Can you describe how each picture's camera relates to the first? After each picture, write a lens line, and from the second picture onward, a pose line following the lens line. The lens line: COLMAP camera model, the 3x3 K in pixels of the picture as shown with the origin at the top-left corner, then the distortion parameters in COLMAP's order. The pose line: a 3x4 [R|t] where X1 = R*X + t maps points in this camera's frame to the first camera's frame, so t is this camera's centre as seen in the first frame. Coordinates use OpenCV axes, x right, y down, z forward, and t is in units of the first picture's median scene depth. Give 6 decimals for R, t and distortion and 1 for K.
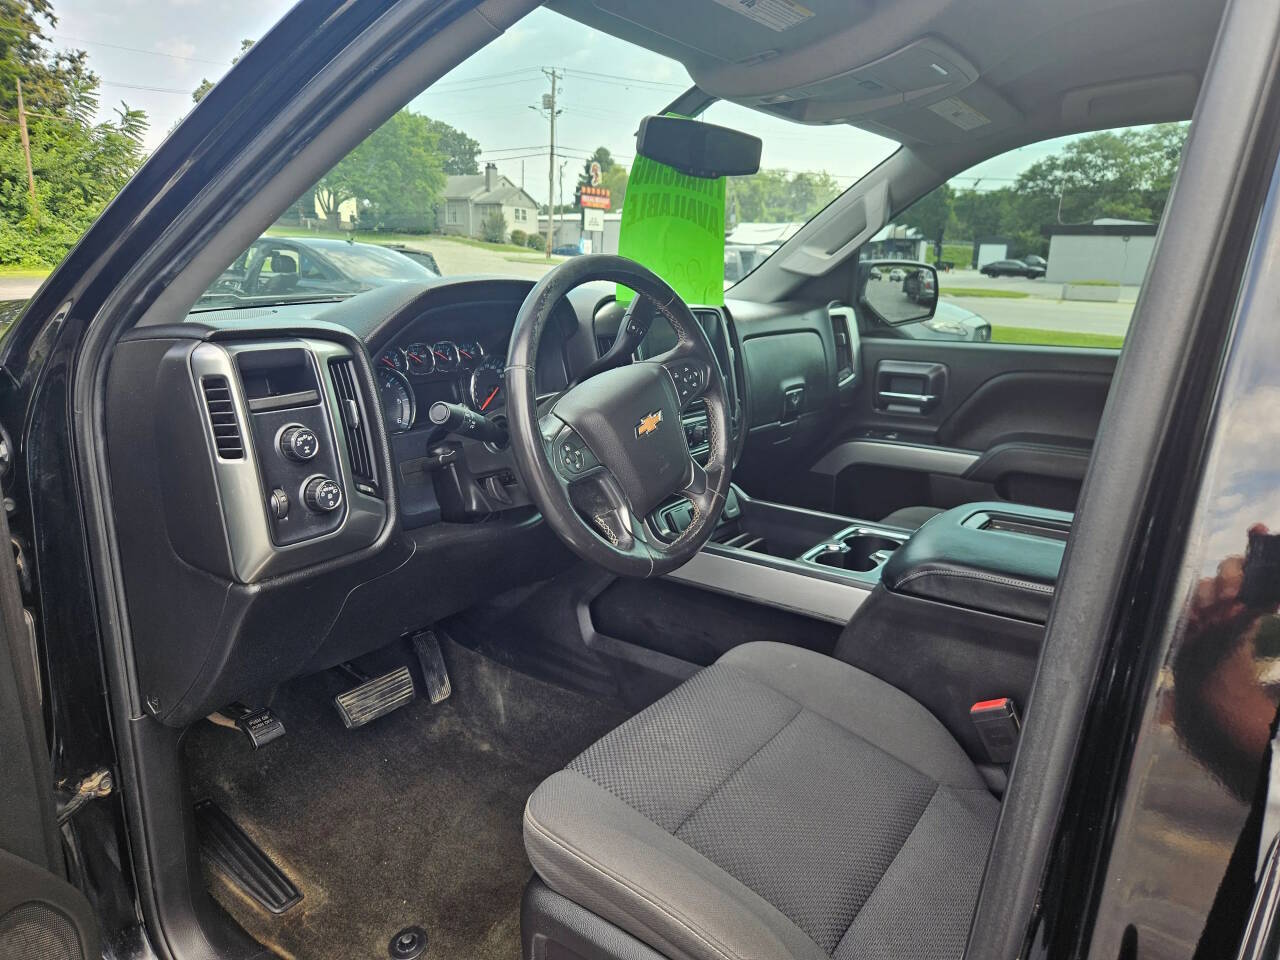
lens RADIAL K [[879.1, 0, 640.0], [0, 879.1, 480.0], [0, 0, 1]] dist [0.050031, -0.033229]
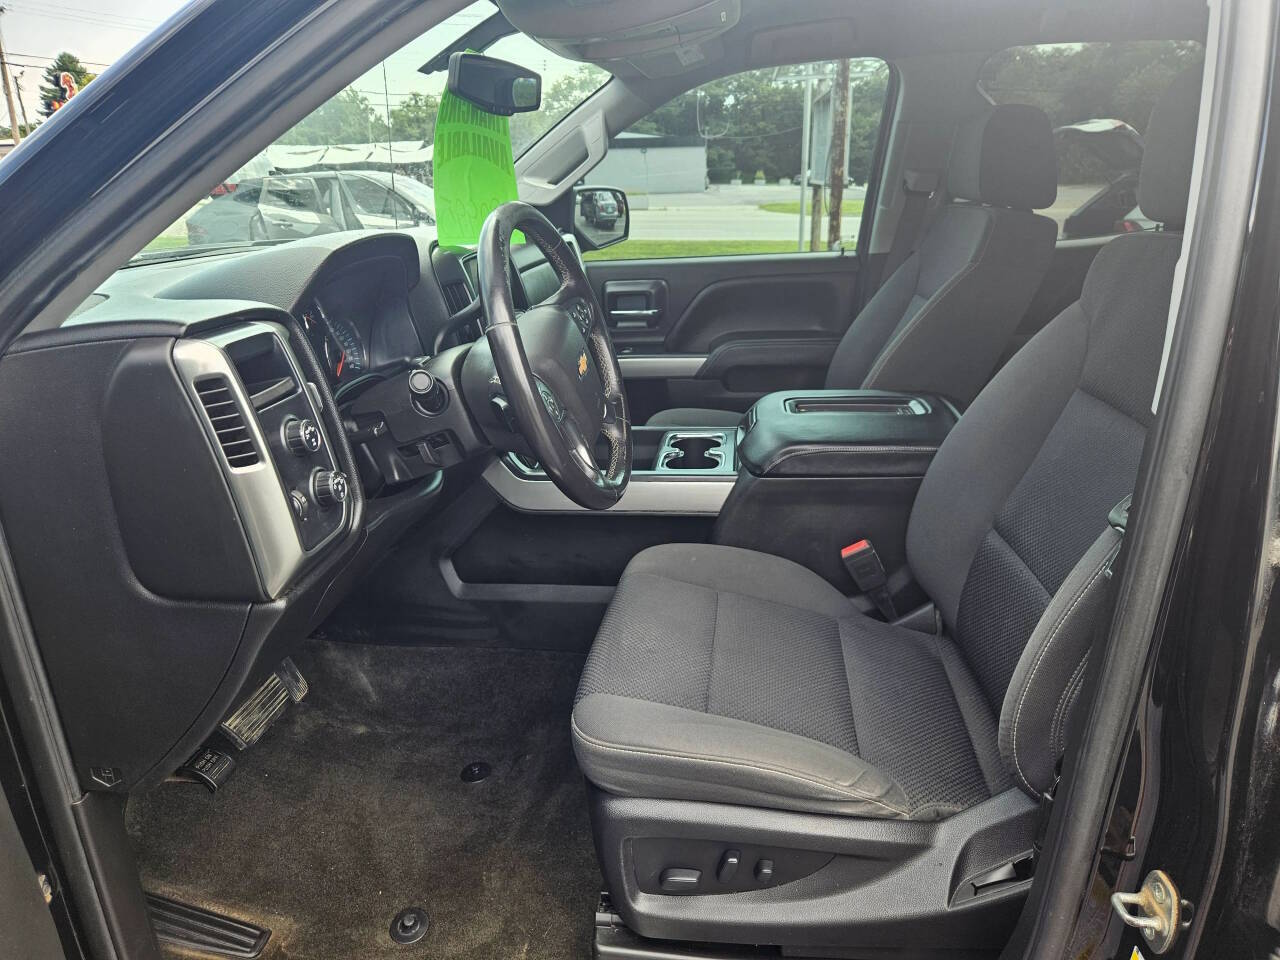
lens RADIAL K [[879.1, 0, 640.0], [0, 879.1, 480.0], [0, 0, 1]] dist [0.050031, -0.033229]
pose [[0.875781, -0.199281, 0.439653, -0.320593], [0.161812, 0.979306, 0.121563, -0.034189], [-0.454780, -0.035321, 0.889903, 0.021346]]
